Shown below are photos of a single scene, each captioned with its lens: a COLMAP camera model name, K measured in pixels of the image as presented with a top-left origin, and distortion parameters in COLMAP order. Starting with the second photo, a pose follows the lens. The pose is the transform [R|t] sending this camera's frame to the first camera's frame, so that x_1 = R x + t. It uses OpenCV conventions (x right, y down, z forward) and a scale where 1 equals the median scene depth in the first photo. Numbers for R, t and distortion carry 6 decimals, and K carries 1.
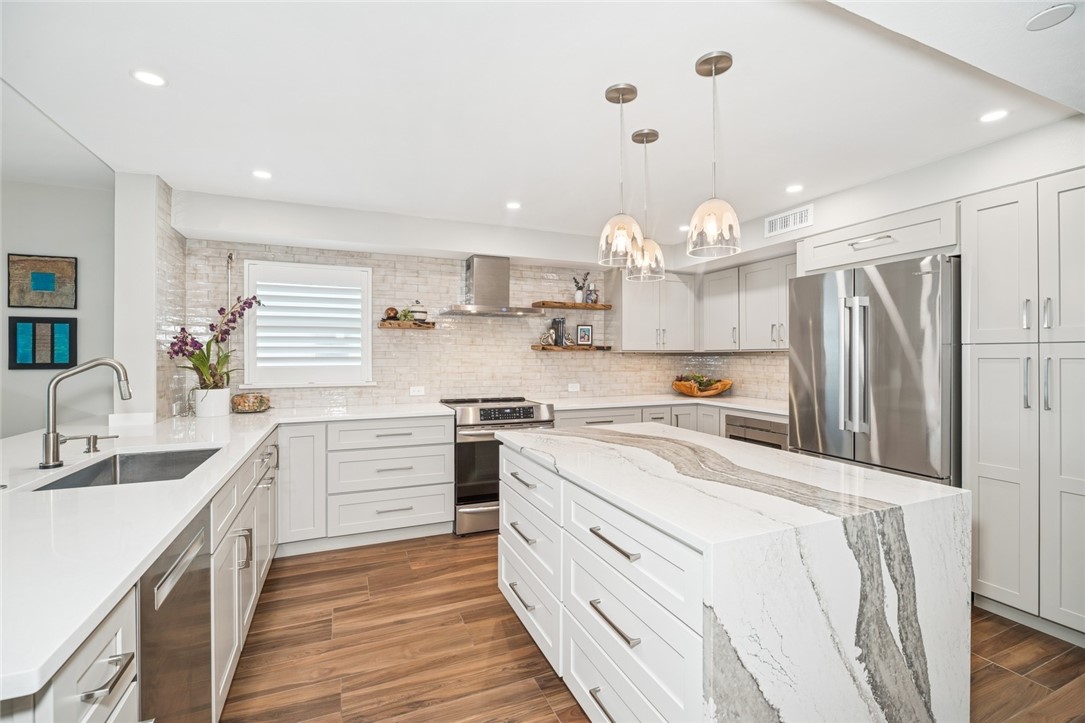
lens RADIAL K [[475.2, 0, 545.6], [0, 475.2, 356.2], [0, 0, 1]] dist [-0.016789, -0.000122]
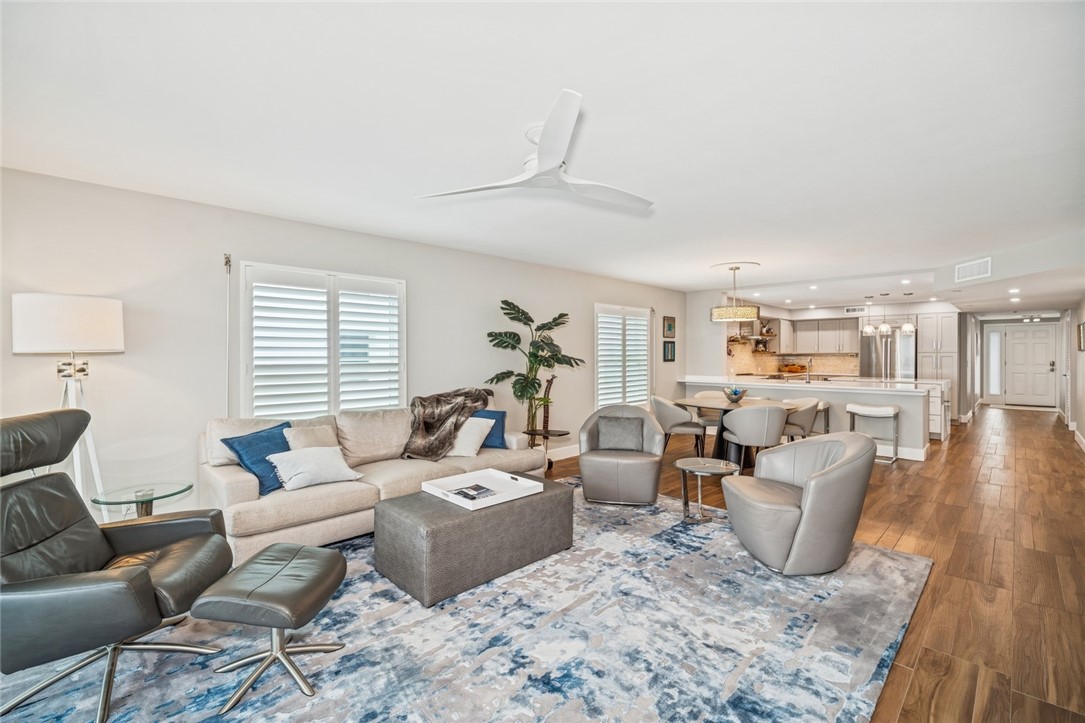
lens RADIAL K [[475.2, 0, 545.6], [0, 475.2, 356.2], [0, 0, 1]] dist [-0.016789, -0.000122]
pose [[0.924629, -0.003732, 0.380851, -2.522841], [0.002602, 0.999991, 0.003481, -0.013521], [-0.380860, -0.002227, 0.924630, -1.041818]]
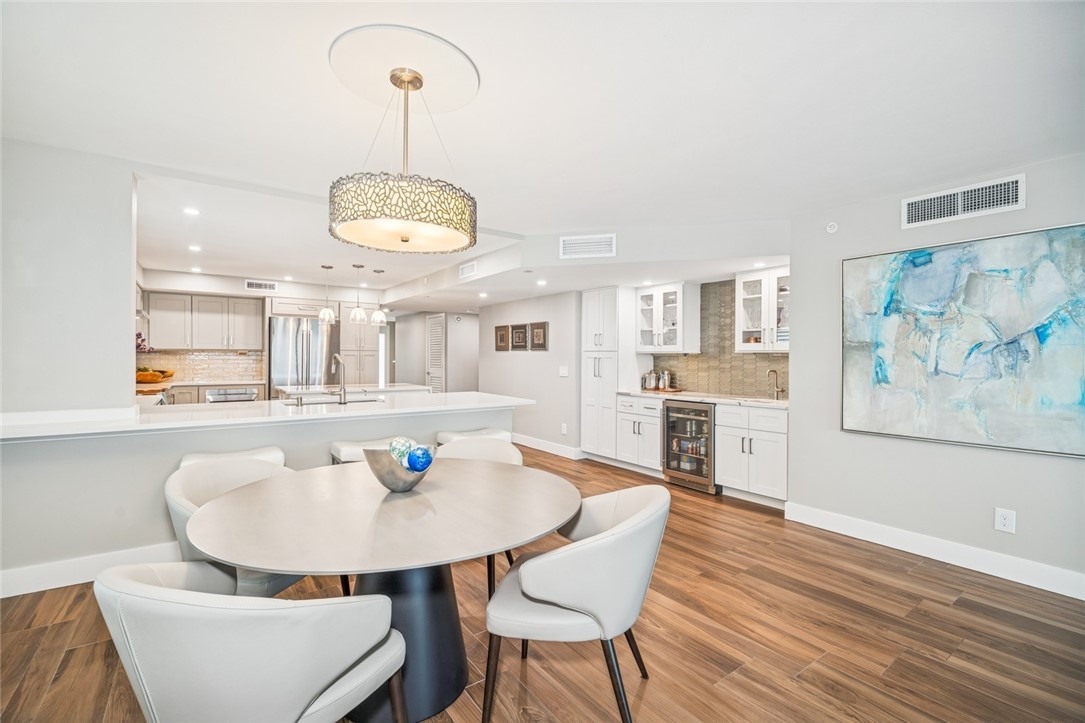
lens RADIAL K [[475.2, 0, 545.6], [0, 475.2, 356.2], [0, 0, 1]] dist [-0.016789, -0.000122]
pose [[-0.231857, -0.002113, 0.972747, -1.784856], [-0.006647, 0.999978, 0.000587, 0.001794], [-0.972727, -0.006330, -0.231866, 0.305794]]
